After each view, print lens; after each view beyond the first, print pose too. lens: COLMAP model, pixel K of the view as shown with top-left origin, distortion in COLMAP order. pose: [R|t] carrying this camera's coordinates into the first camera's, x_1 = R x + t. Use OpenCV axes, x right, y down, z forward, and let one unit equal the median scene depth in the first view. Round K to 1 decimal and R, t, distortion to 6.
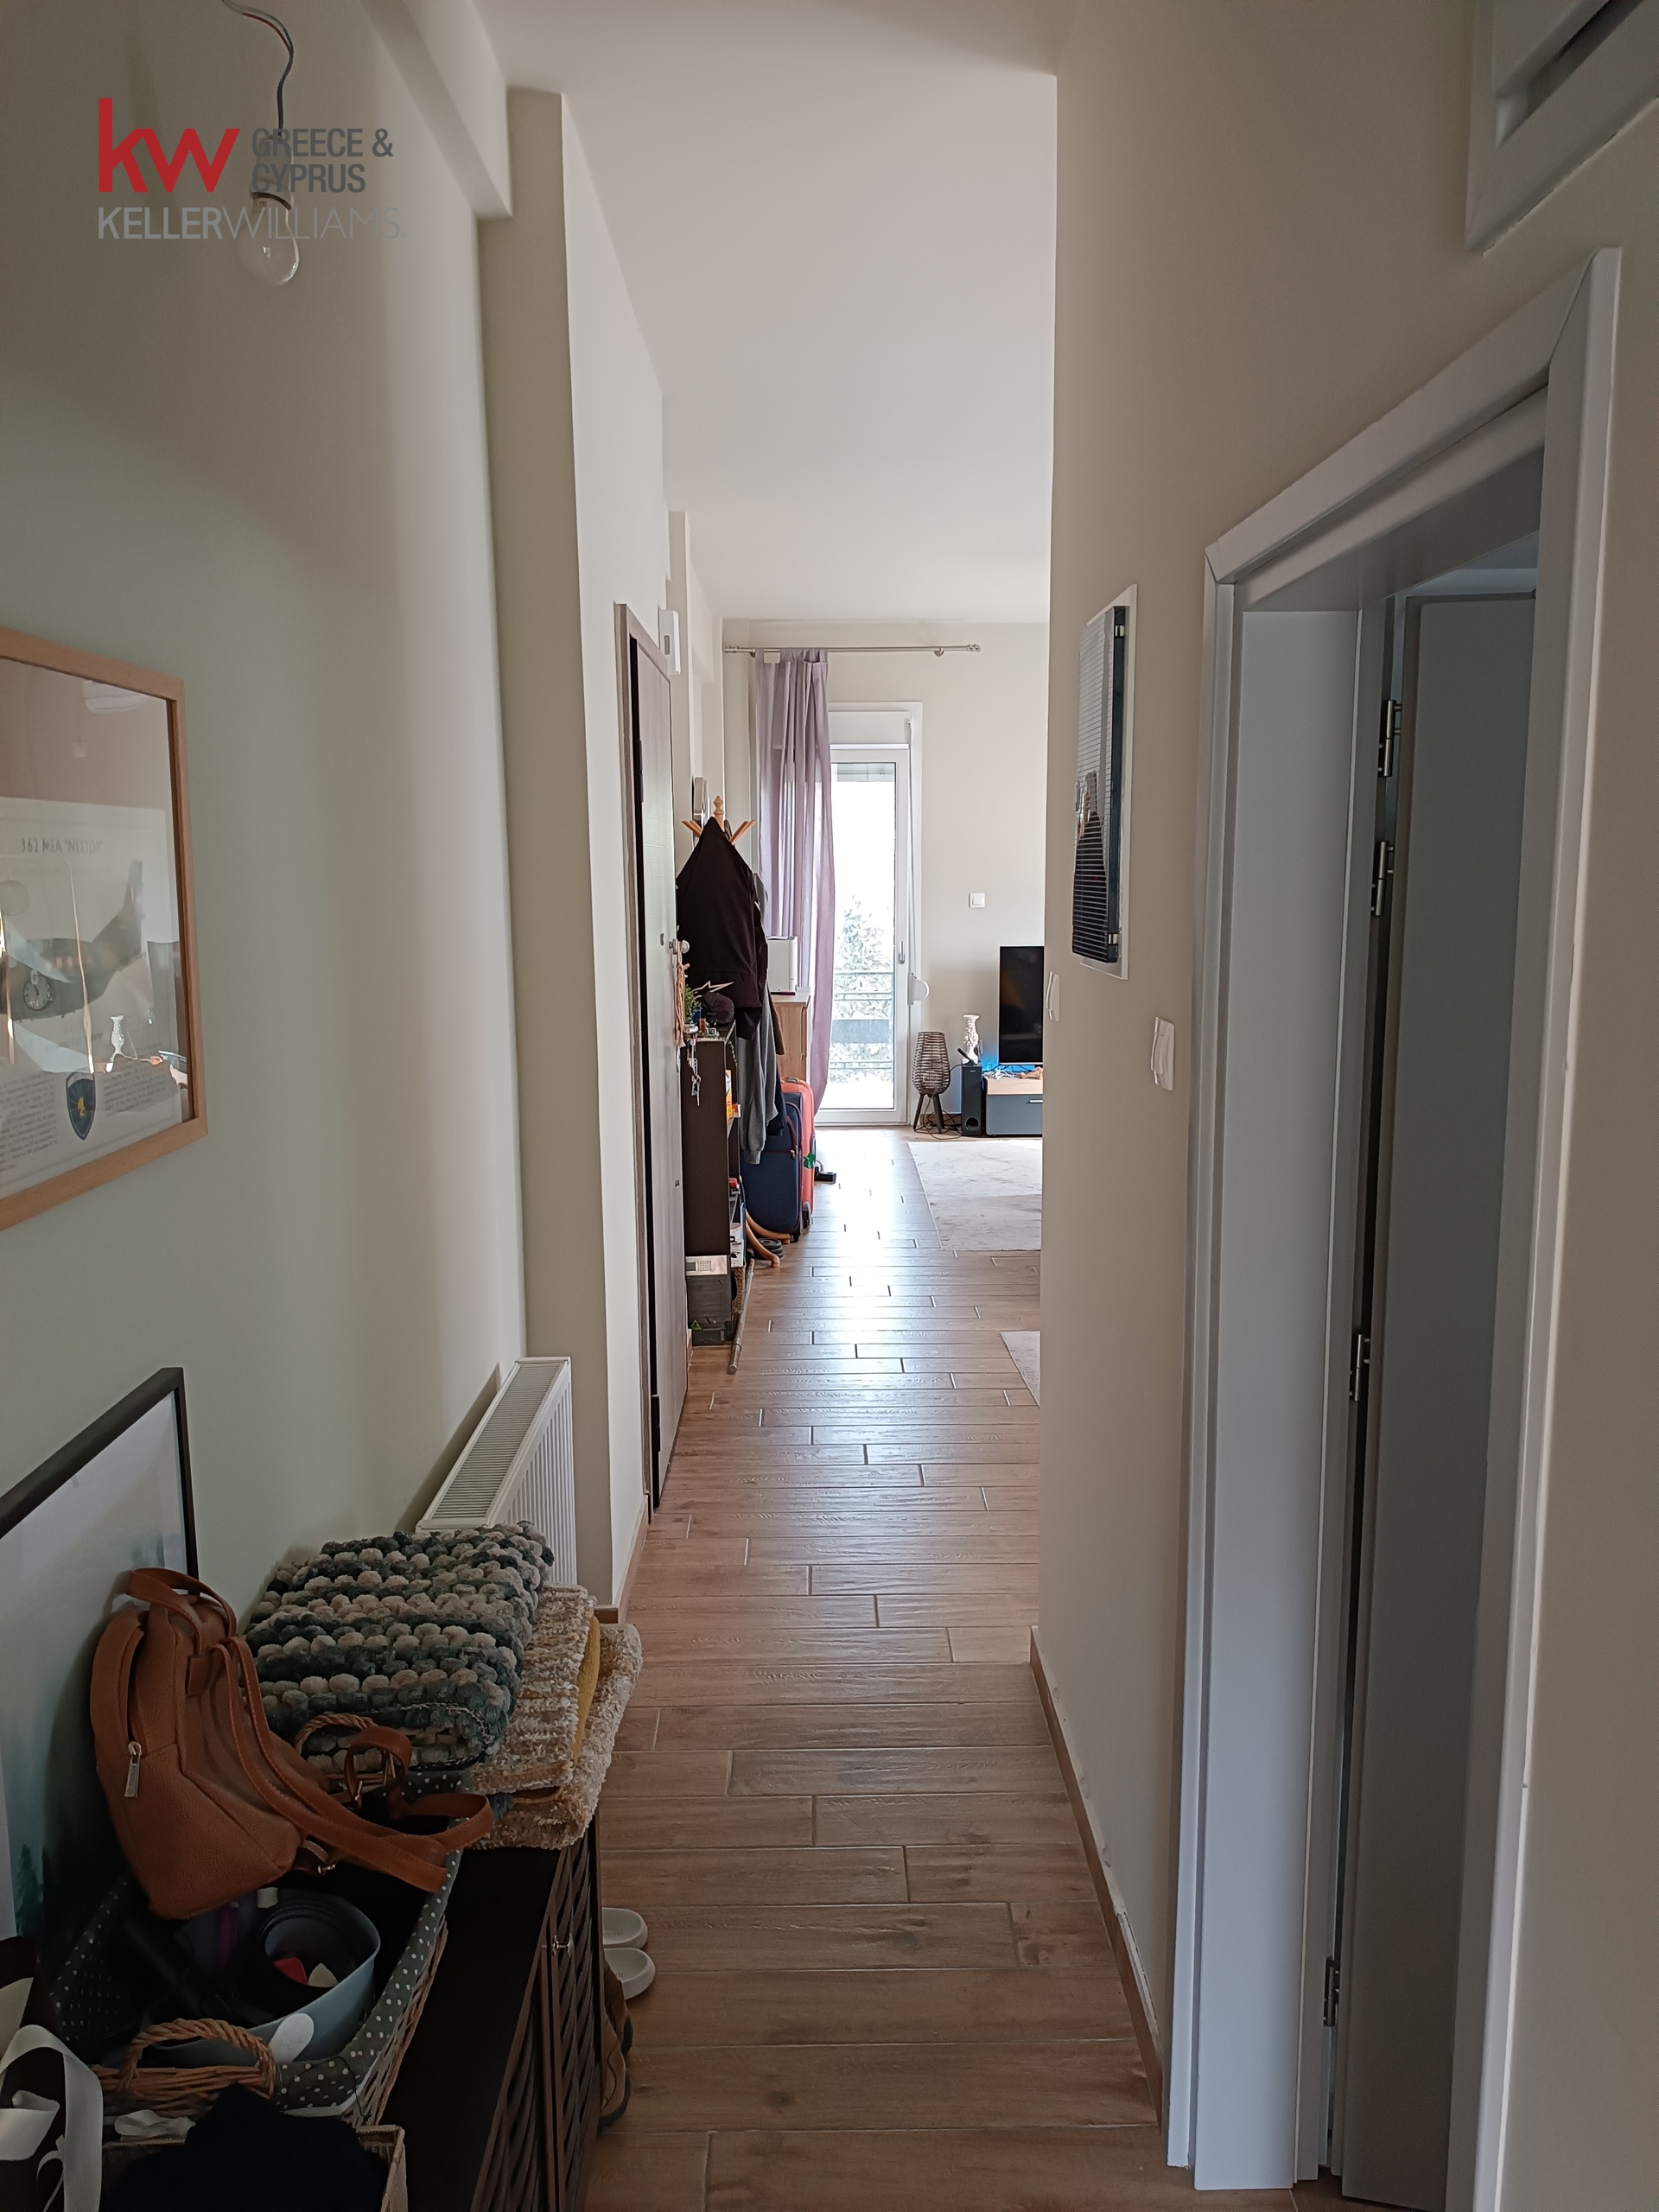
lens RADIAL K [[1597.7, 0, 832.6], [0, 1597.7, 1112.0], [0, 0, 1]] dist [0.053751, -0.064319]
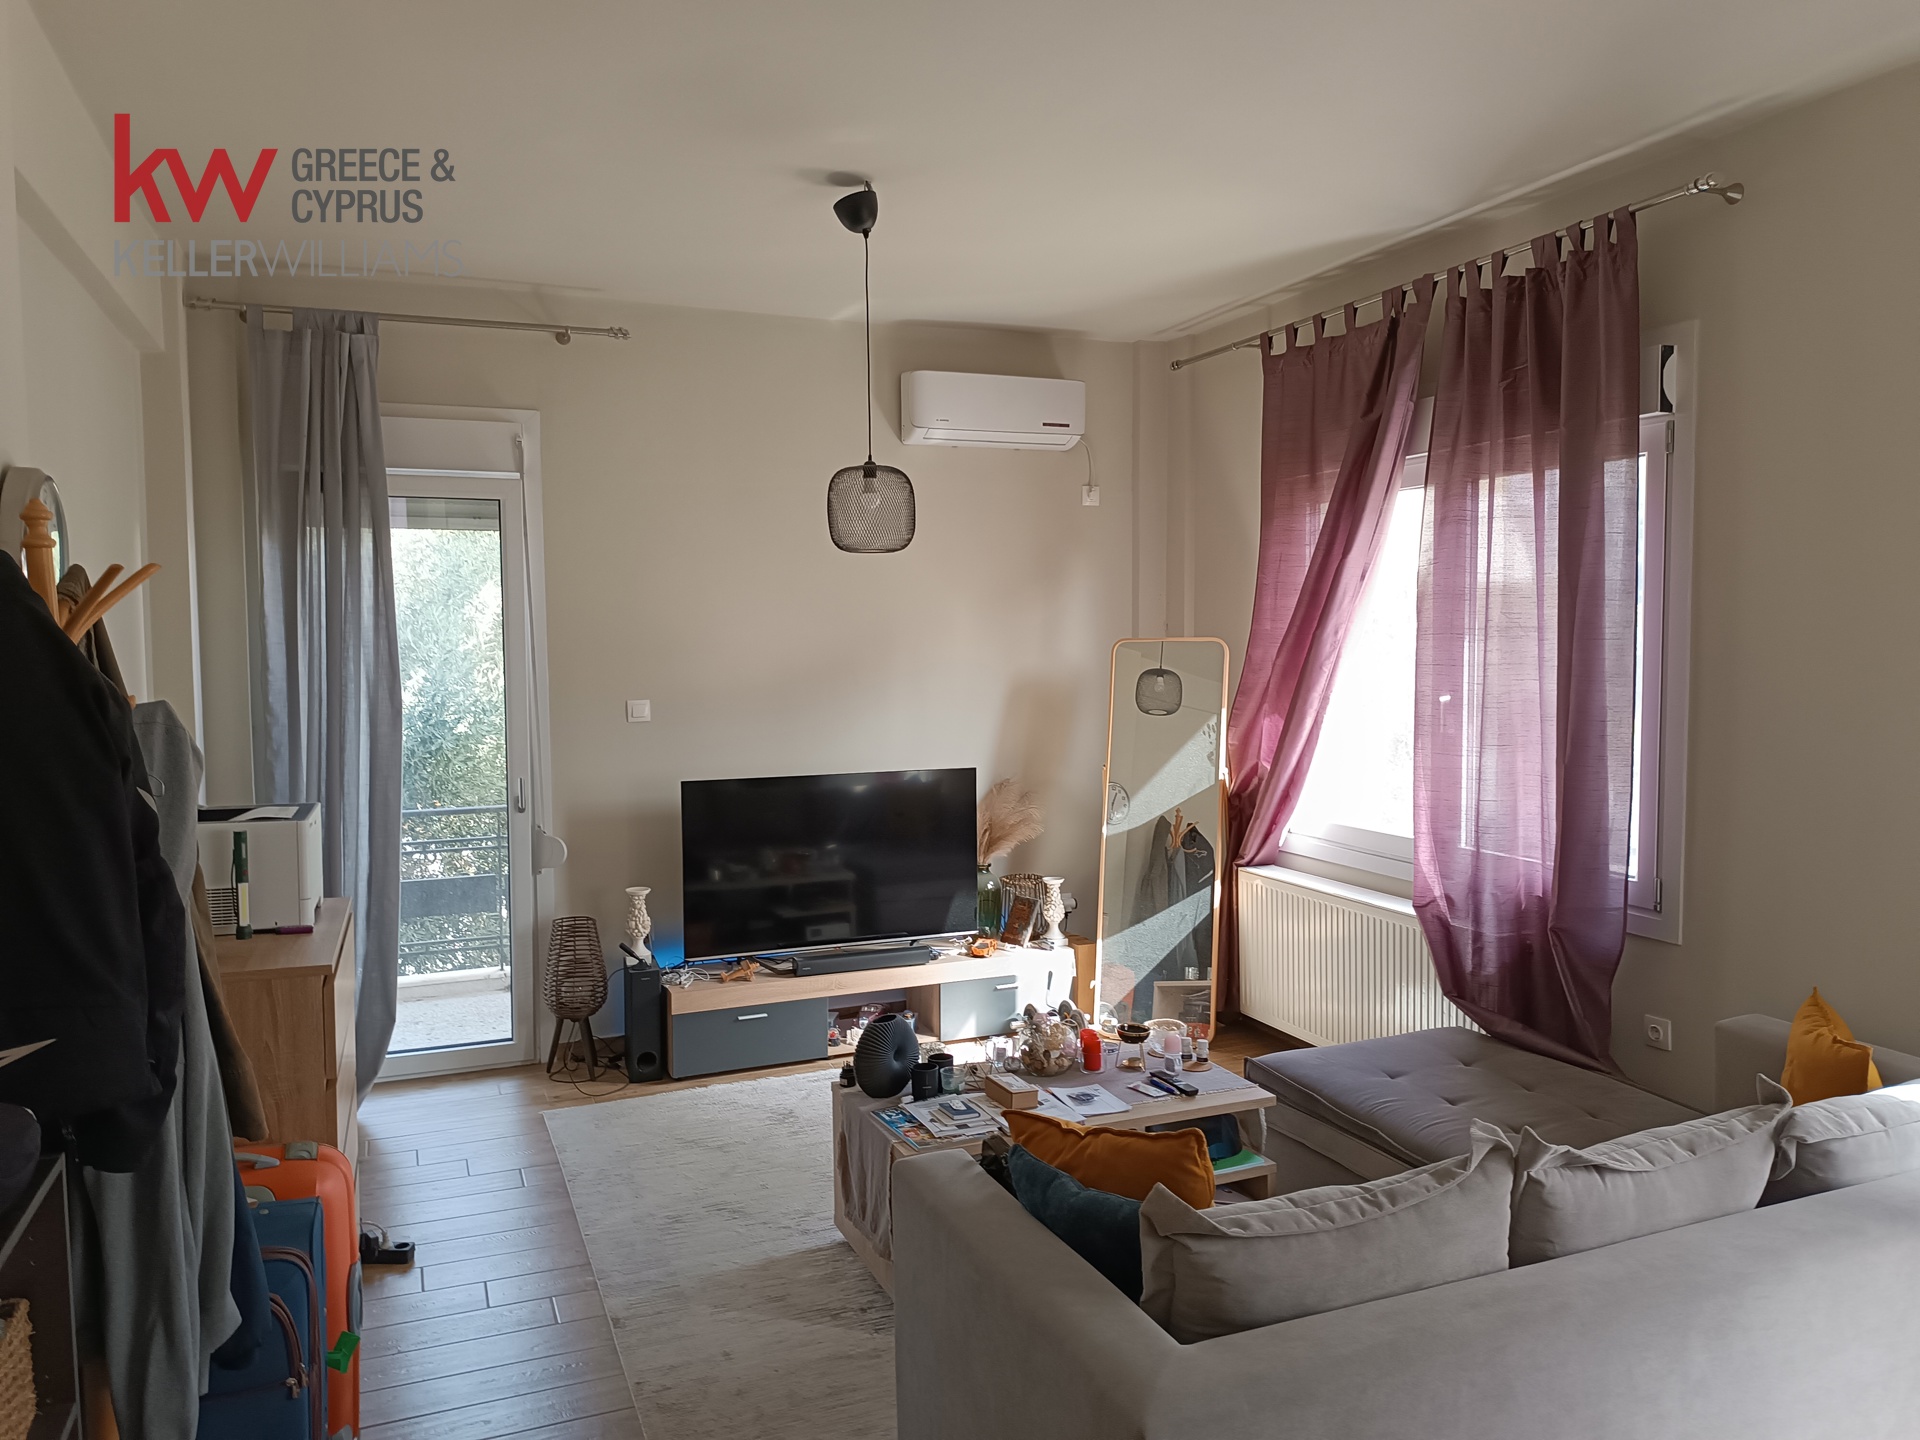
lens RADIAL K [[1386.8, 0, 960.5], [0, 1386.8, 714.9], [0, 0, 1]] dist [0.053751, -0.064319]
pose [[0.930429, -0.025847, 0.365559, 0.004814], [0.063089, 0.993914, -0.090300, -0.071071], [-0.361000, 0.107081, 0.926398, 0.428222]]
